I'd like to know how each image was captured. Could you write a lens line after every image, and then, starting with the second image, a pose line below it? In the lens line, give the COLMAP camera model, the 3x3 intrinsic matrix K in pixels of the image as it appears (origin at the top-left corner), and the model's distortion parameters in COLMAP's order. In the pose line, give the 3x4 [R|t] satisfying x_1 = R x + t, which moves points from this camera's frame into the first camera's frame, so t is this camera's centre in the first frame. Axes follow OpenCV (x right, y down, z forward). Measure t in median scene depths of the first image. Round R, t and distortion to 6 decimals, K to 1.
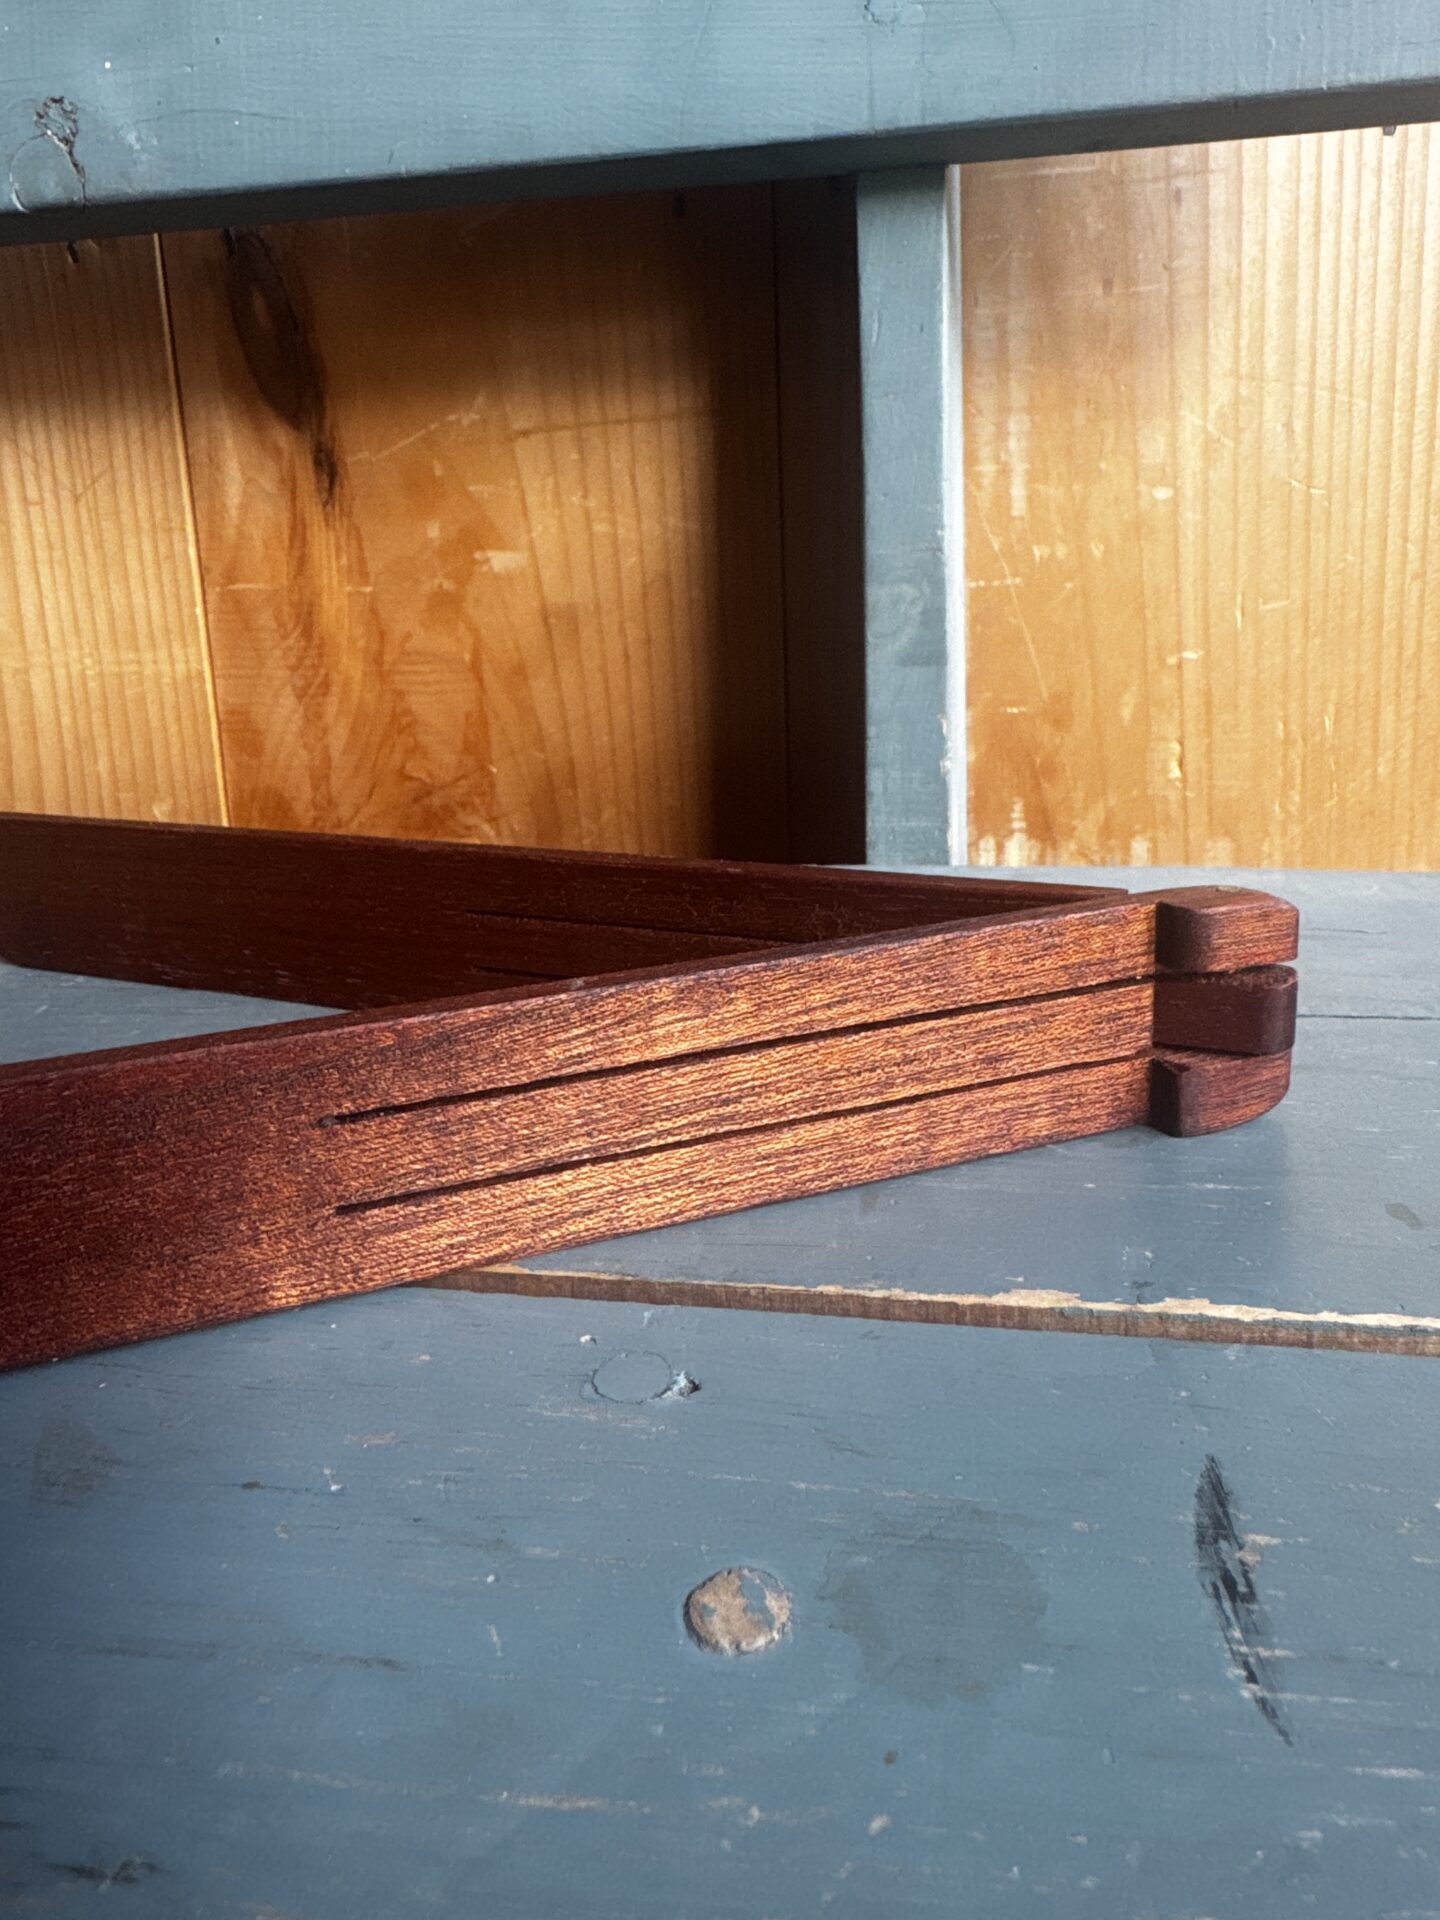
lens RADIAL K [[1333.5, 0, 734.0], [0, 1333.5, 818.1], [0, 0, 1]] dist [-0.059203, 0.075685]
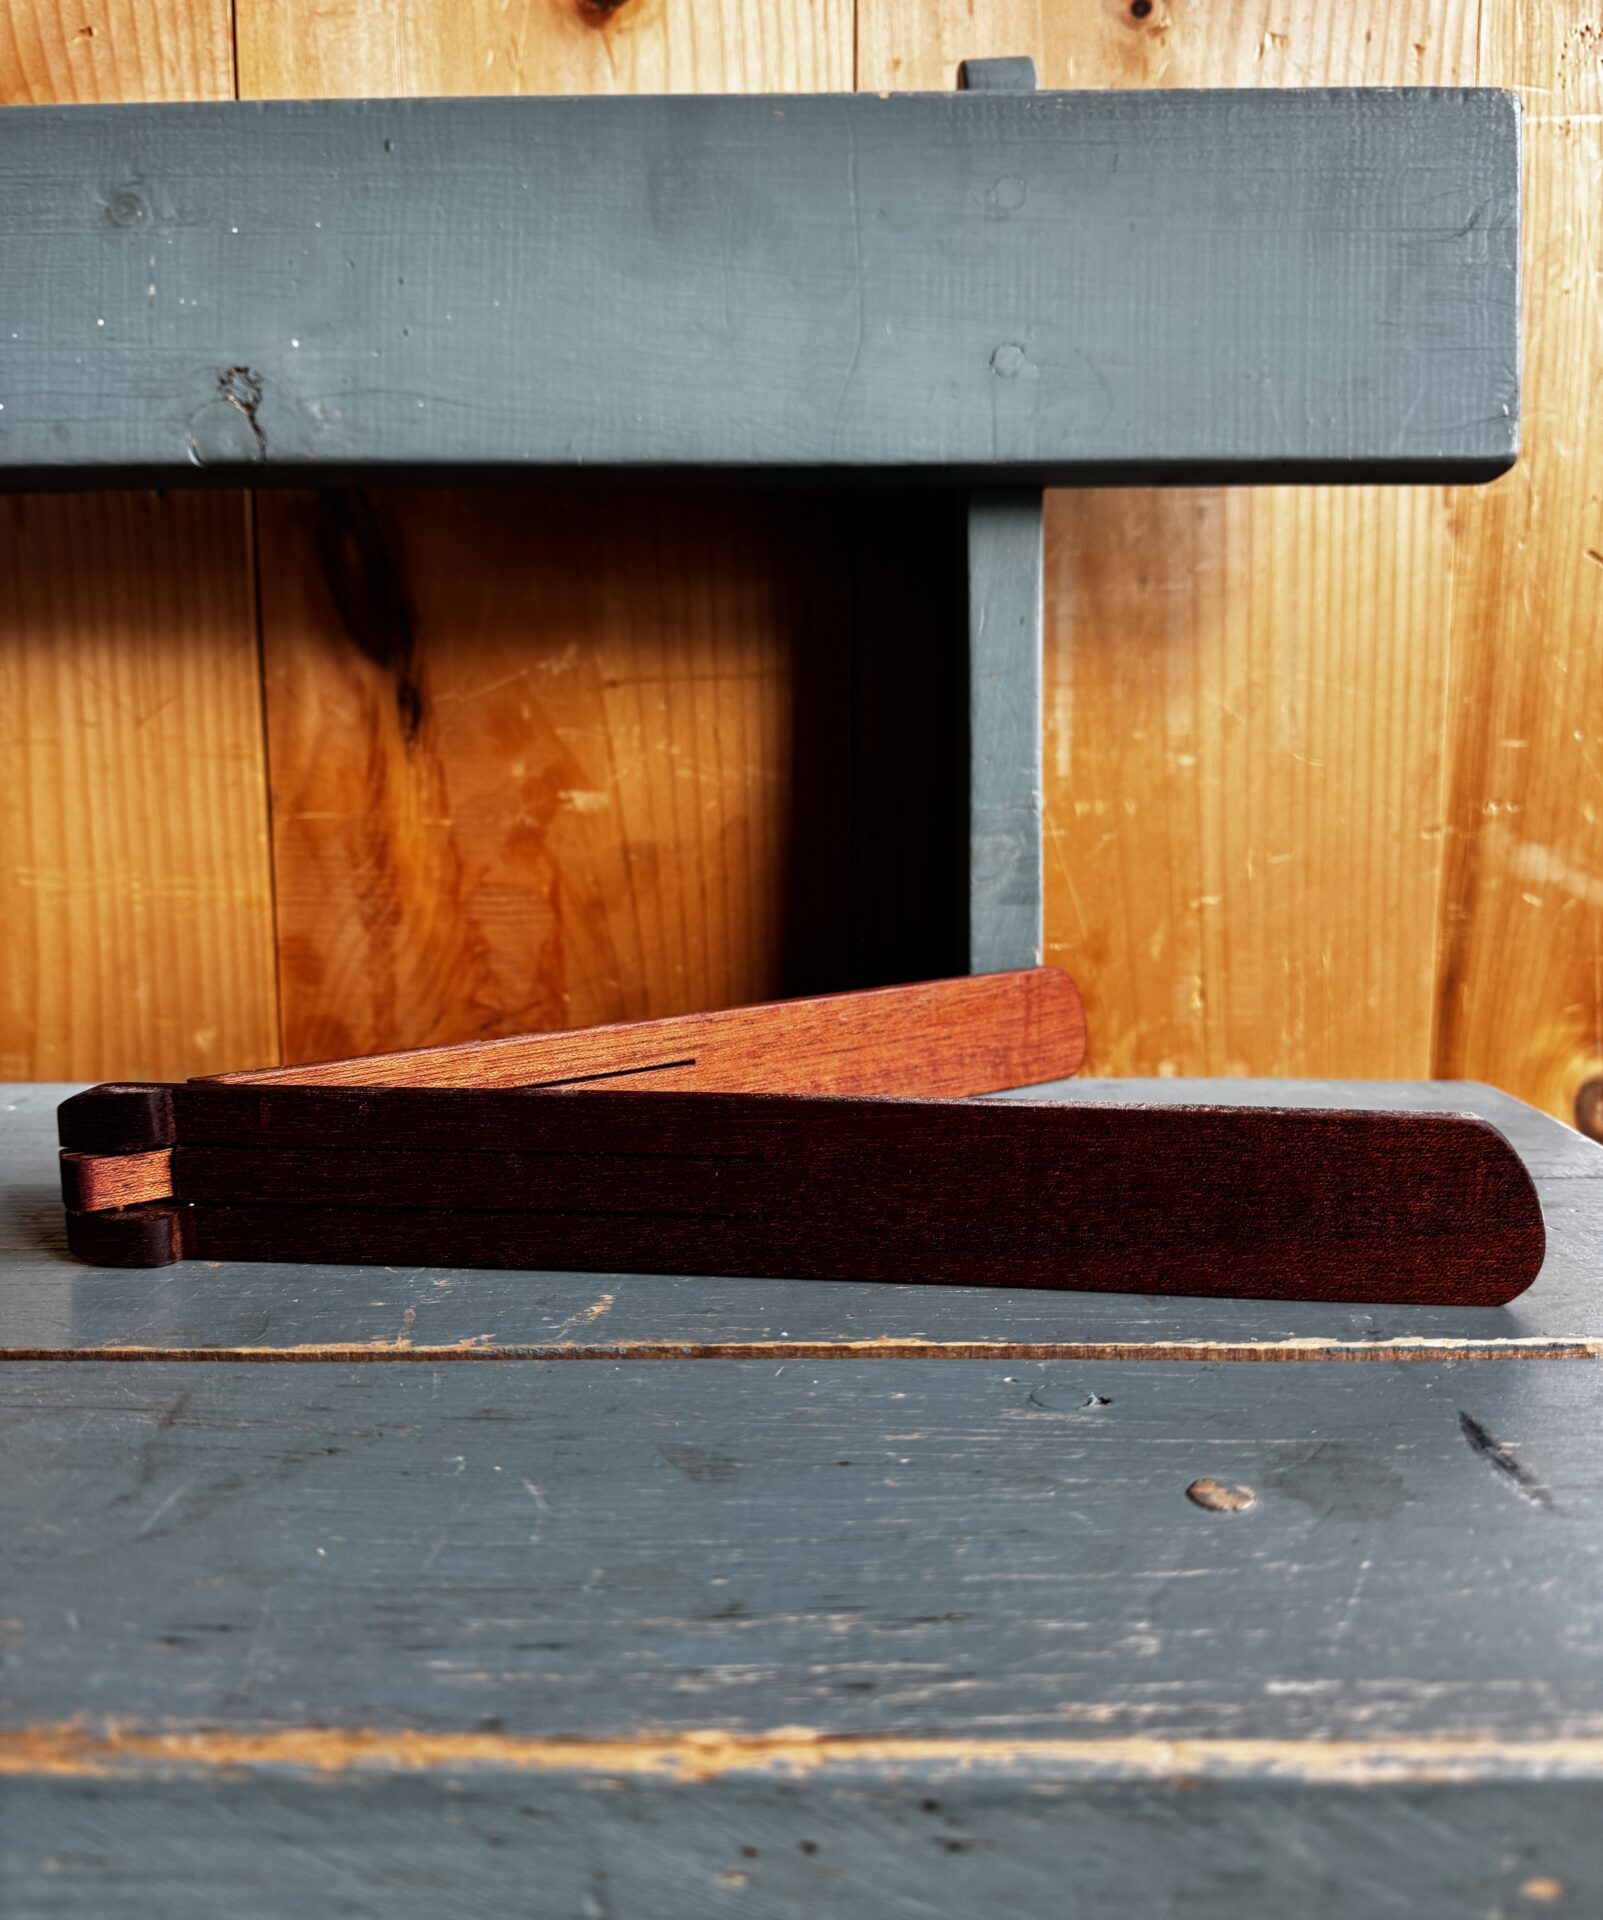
lens RADIAL K [[1485.6, 0, 801.1], [0, 1485.6, 937.5], [0, 0, 1]] dist [0.035283, -0.059593]
pose [[0.985051, 0.014276, 0.171668, -0.214109], [0.002021, 0.995534, -0.094385, 0.028719], [-0.172249, 0.093321, 0.980623, -0.189398]]
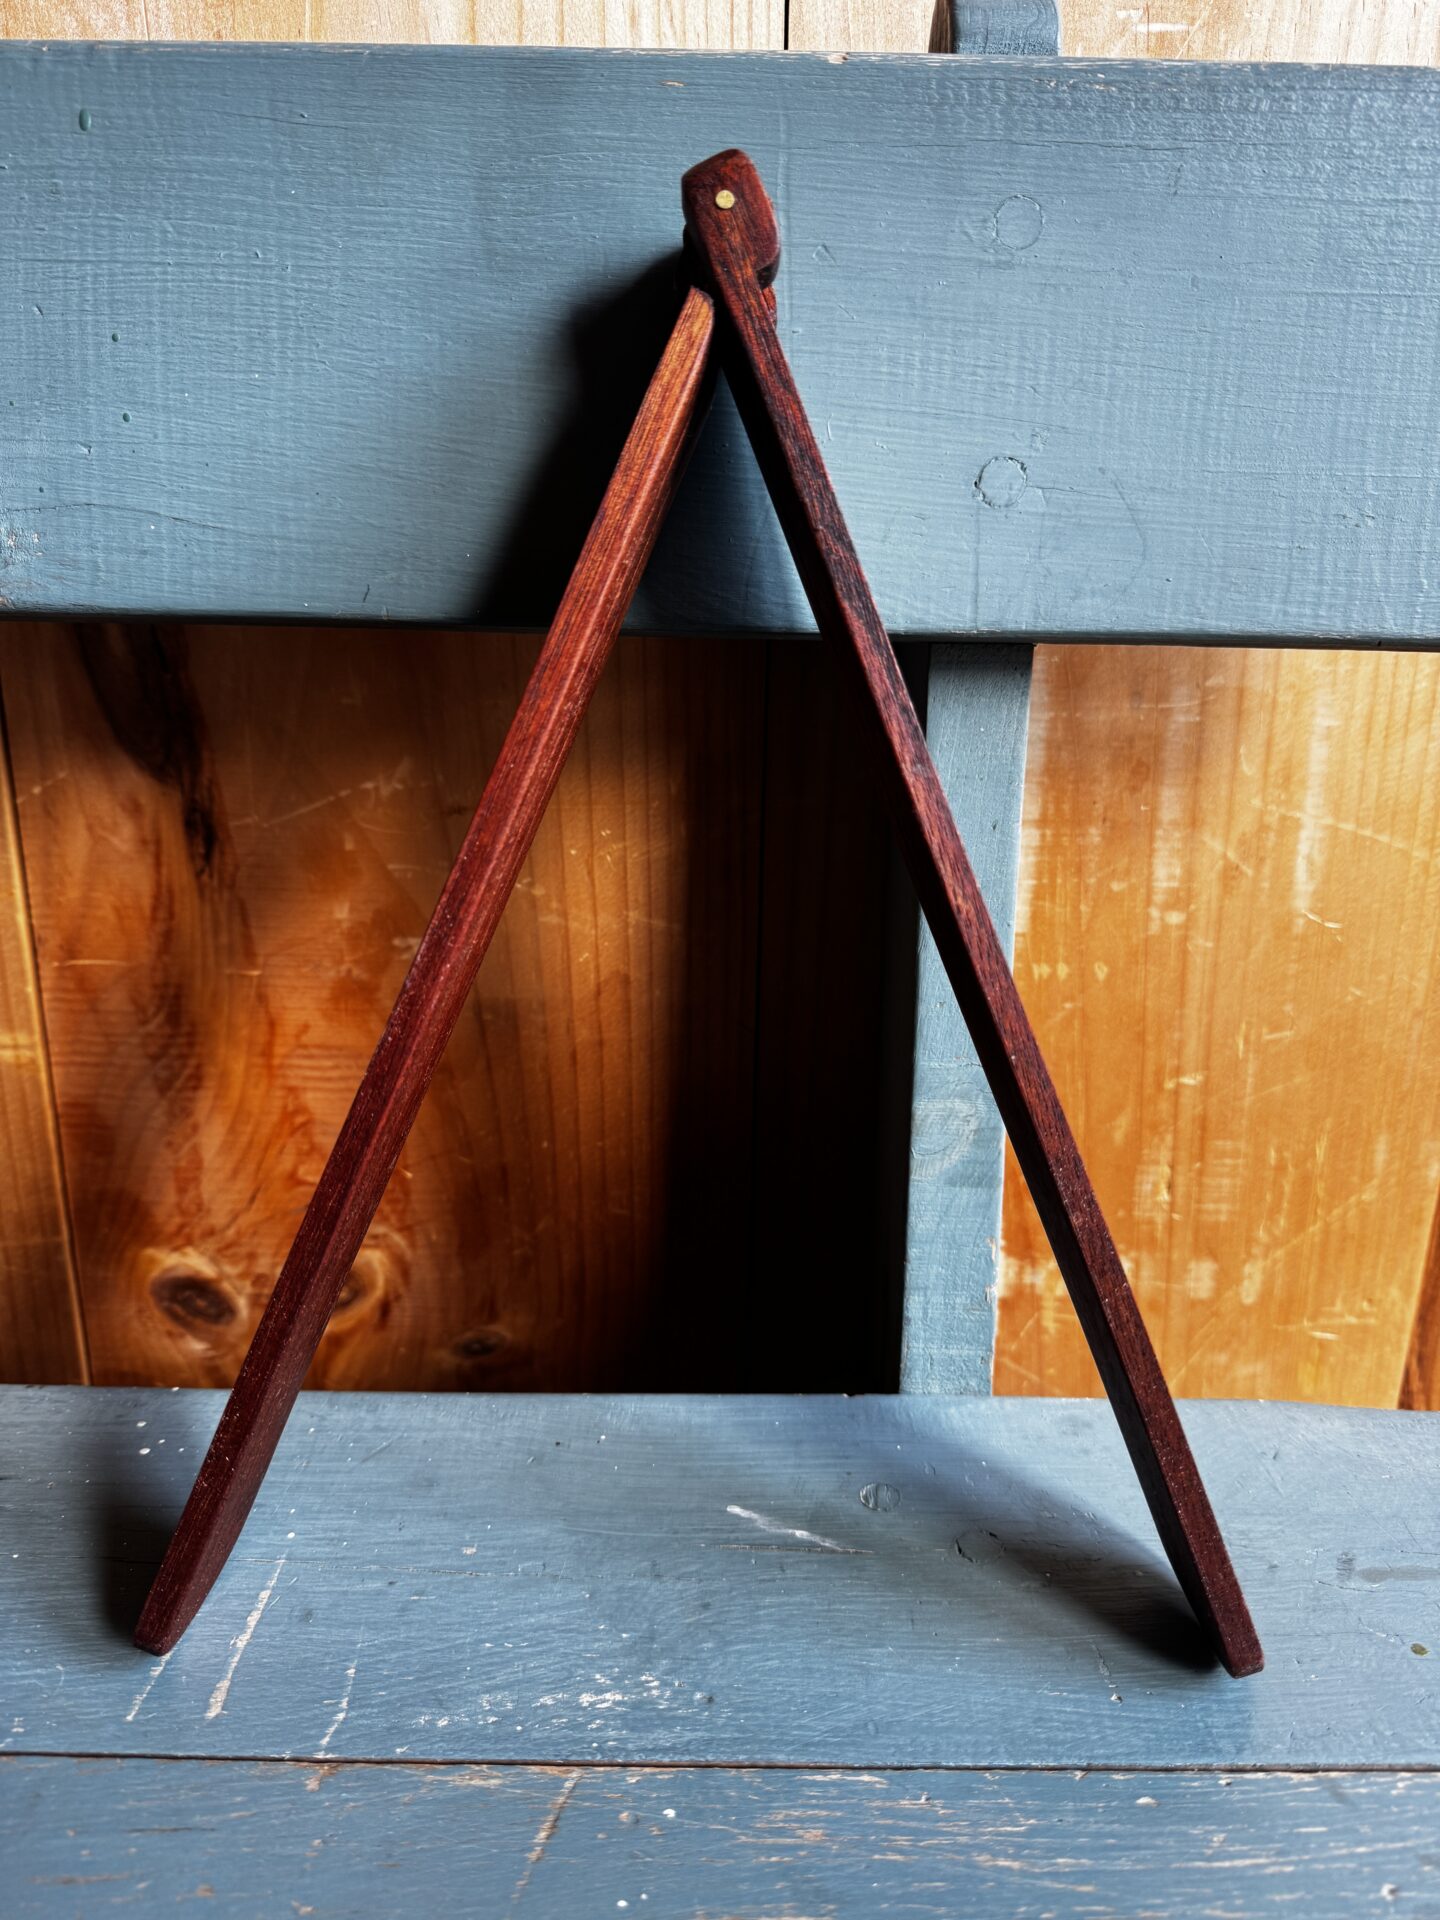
lens RADIAL K [[1371.3, 0, 719.4], [0, 1371.3, 948.2], [0, 0, 1]] dist [0.004221, -0.012650]
pose [[0.981841, -0.001300, 0.189700, -0.162055], [-0.014702, 0.996448, 0.082921, -0.279687], [-0.189134, -0.084204, 0.978334, 0.108123]]
